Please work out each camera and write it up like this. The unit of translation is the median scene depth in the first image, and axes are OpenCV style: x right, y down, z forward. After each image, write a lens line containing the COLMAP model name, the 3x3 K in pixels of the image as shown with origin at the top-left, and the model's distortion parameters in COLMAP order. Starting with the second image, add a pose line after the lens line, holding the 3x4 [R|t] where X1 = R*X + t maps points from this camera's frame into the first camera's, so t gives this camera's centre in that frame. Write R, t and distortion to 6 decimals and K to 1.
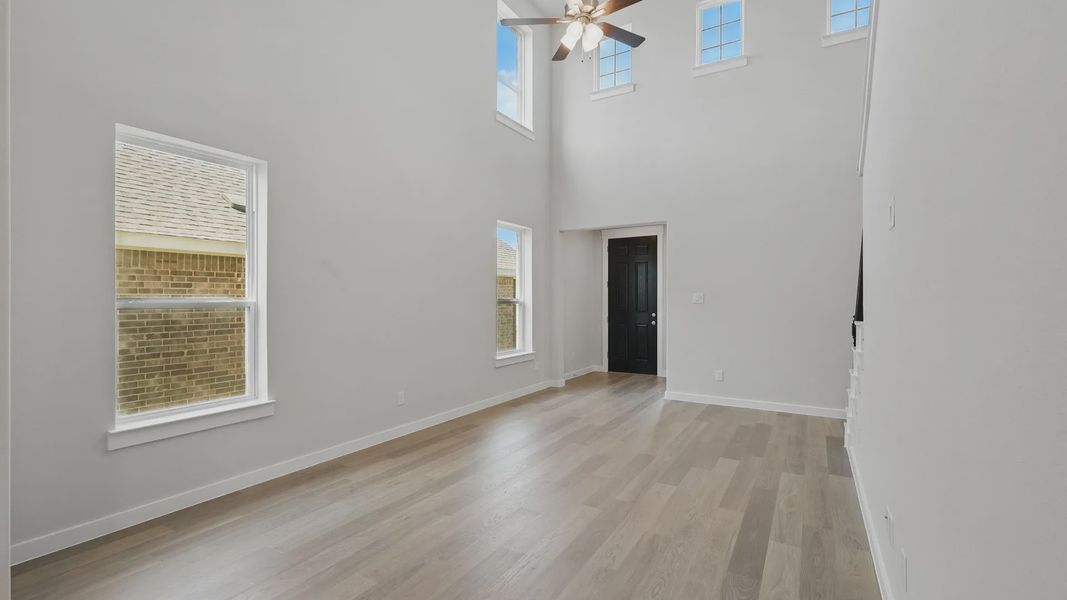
lens RADIAL K [[469.1, 0, 534.2], [0, 469.1, 295.4], [0, 0, 1]] dist [0.002095, 0.000138]
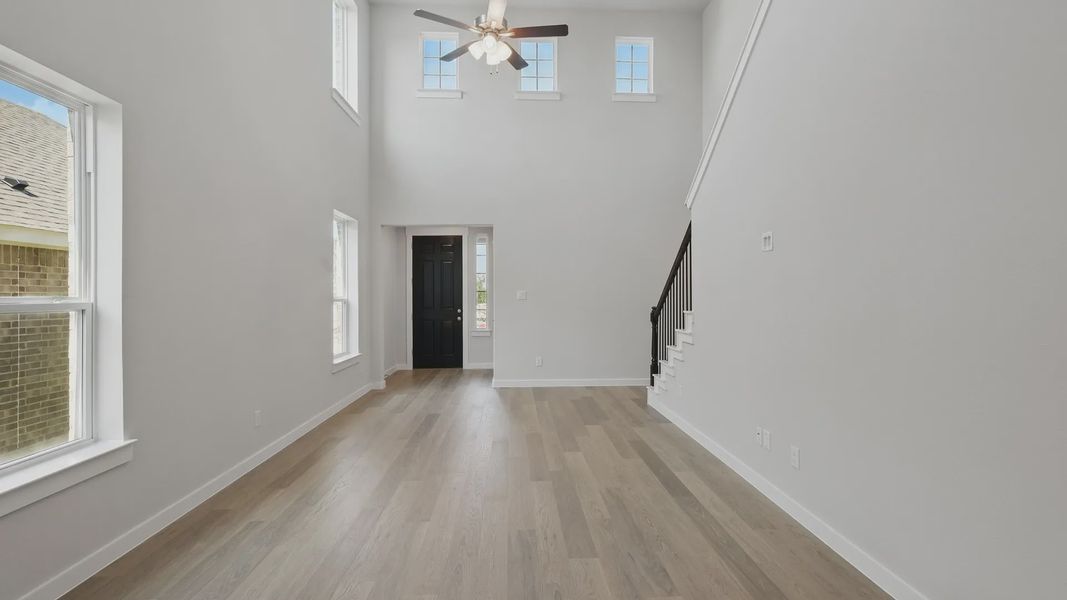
lens RADIAL K [[469.1, 0, 534.2], [0, 469.1, 295.4], [0, 0, 1]] dist [0.002095, 0.000138]
pose [[0.833250, -0.004263, 0.552881, -0.237301], [0.000702, 0.999978, 0.006652, -0.000975], [-0.552897, -0.005154, 0.833234, 0.033768]]
